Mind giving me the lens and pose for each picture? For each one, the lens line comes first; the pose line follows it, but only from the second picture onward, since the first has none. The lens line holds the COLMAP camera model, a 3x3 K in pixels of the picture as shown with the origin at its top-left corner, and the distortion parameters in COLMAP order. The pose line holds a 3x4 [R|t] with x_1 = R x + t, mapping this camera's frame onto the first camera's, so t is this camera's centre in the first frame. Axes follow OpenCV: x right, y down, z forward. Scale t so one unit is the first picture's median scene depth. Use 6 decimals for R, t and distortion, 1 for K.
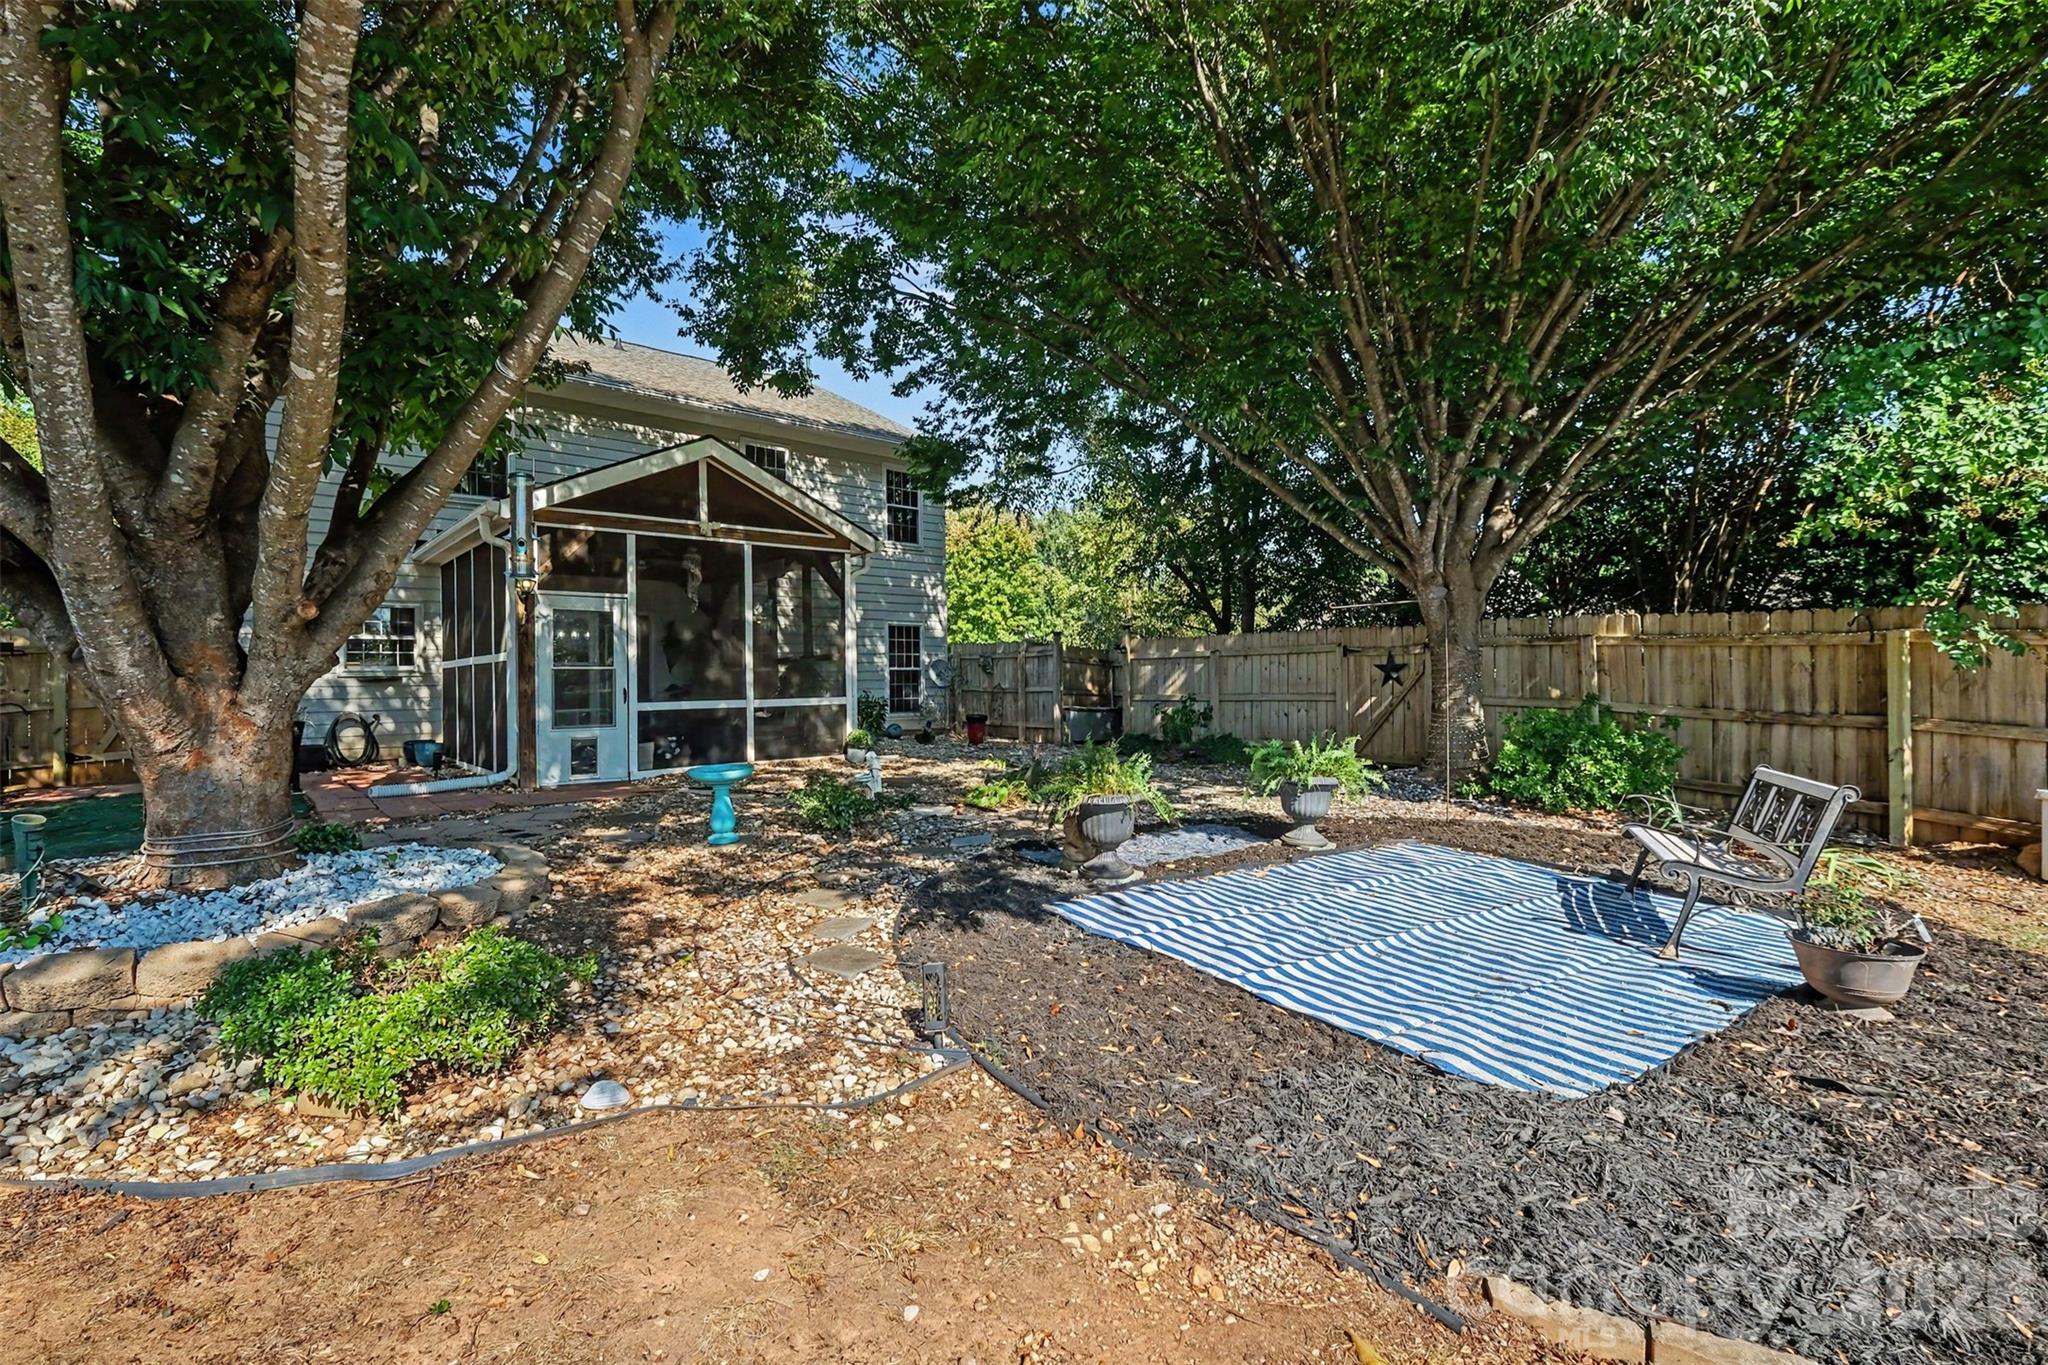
lens RADIAL K [[918.3, 0, 1024.0], [0, 918.3, 682.5], [0, 0, 1]] dist [0.000030, 0.000042]
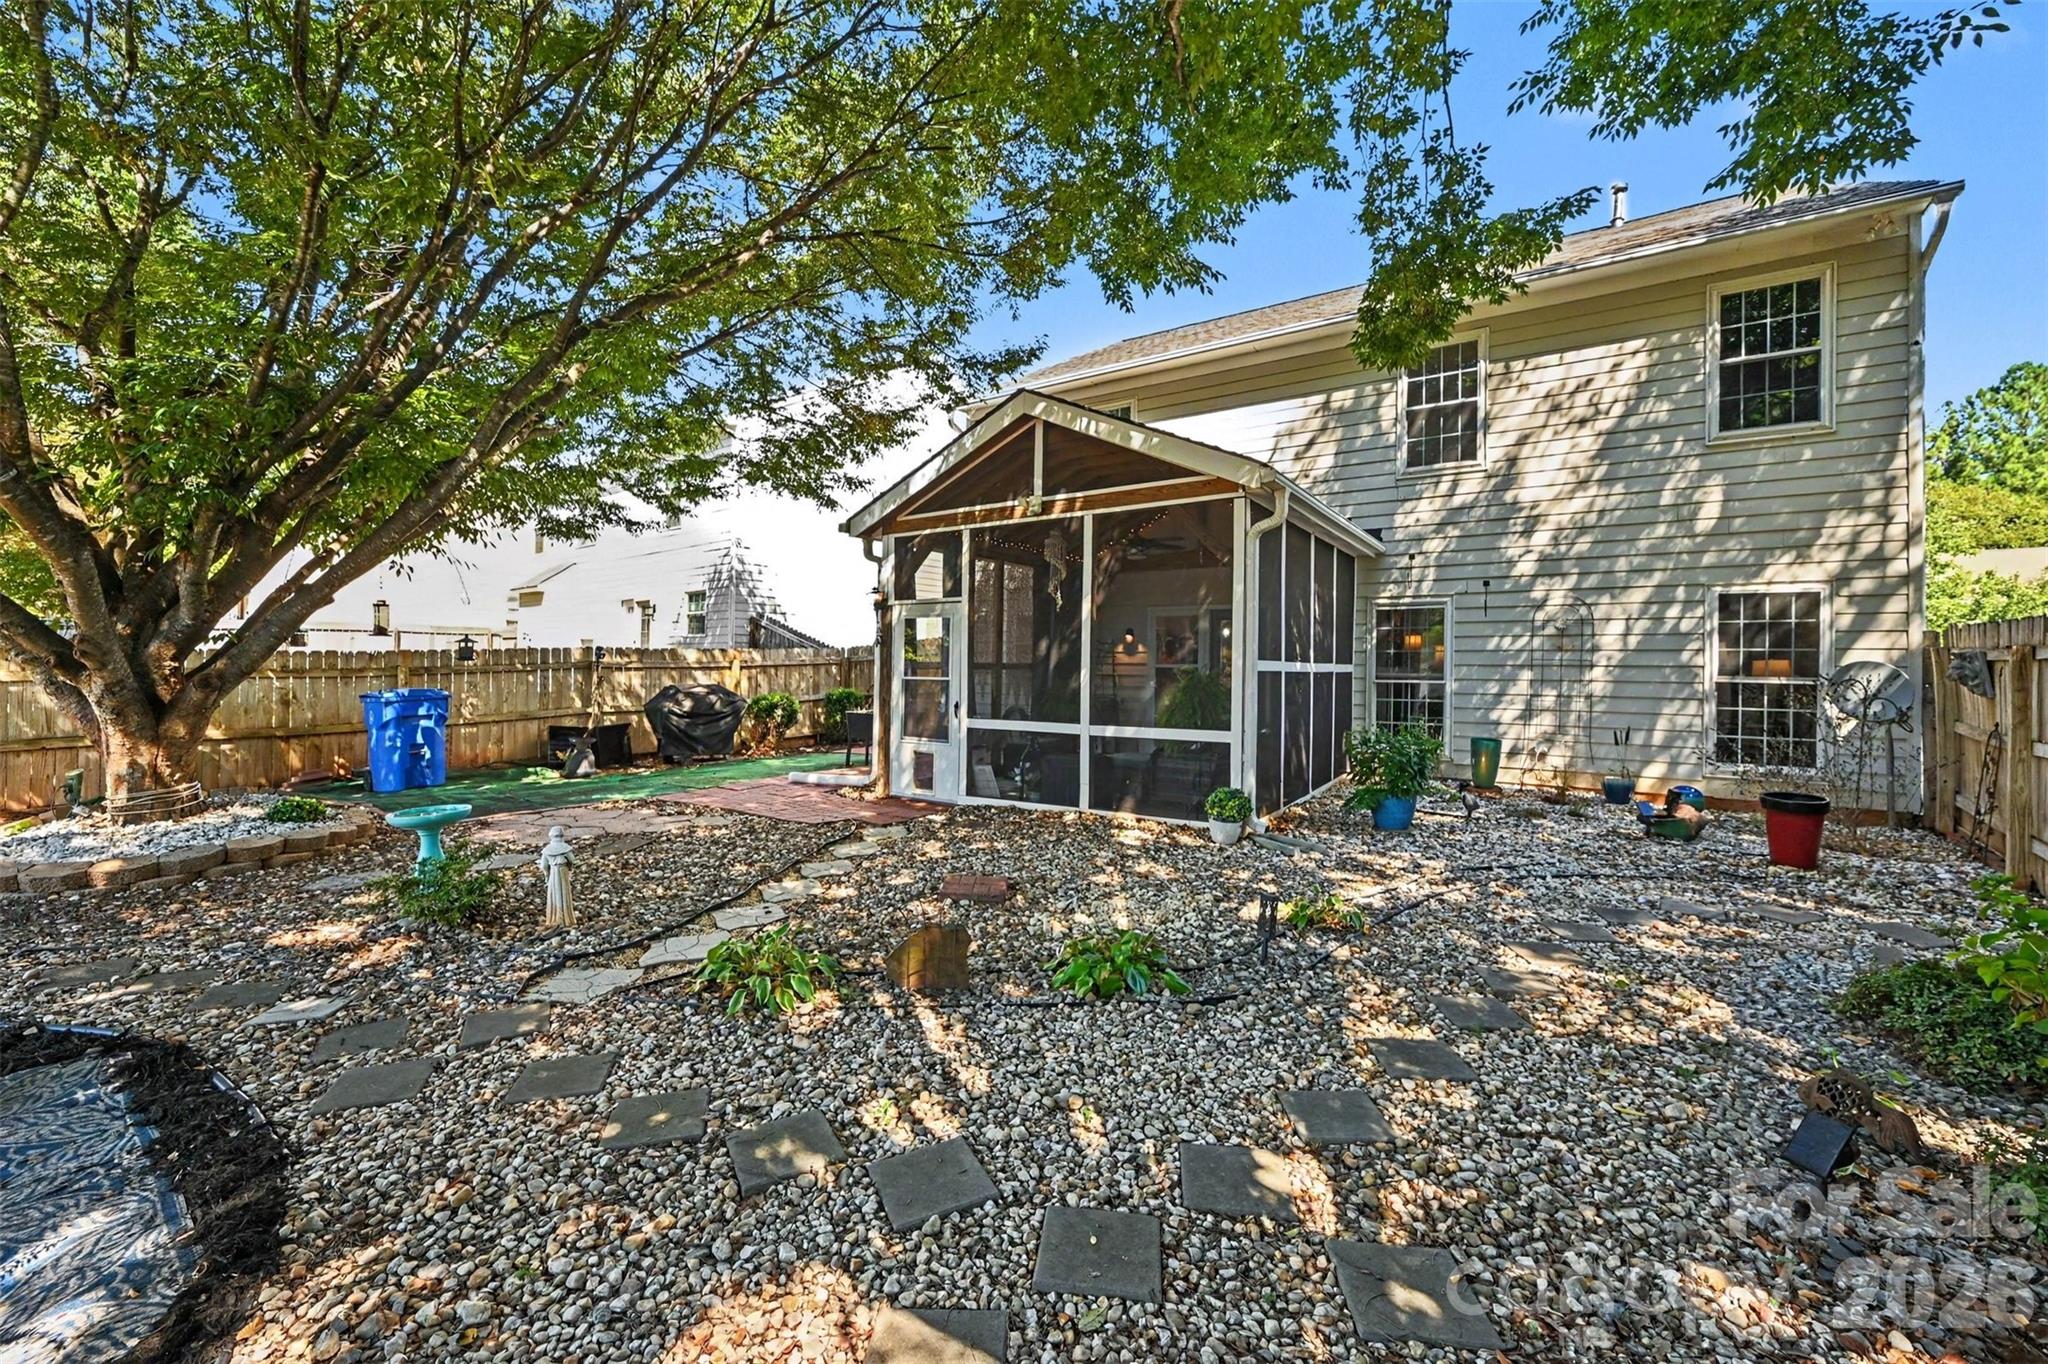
lens RADIAL K [[854.6, 0, 982.8], [0, 854.6, 639.6], [0, 0, 1]] dist [0.000732, 0.000039]
pose [[0.219243, -0.014430, -0.975564, 0.361606], [-0.011397, 0.999785, -0.017350, -0.036868], [0.975604, 0.014923, 0.219031, 0.778420]]
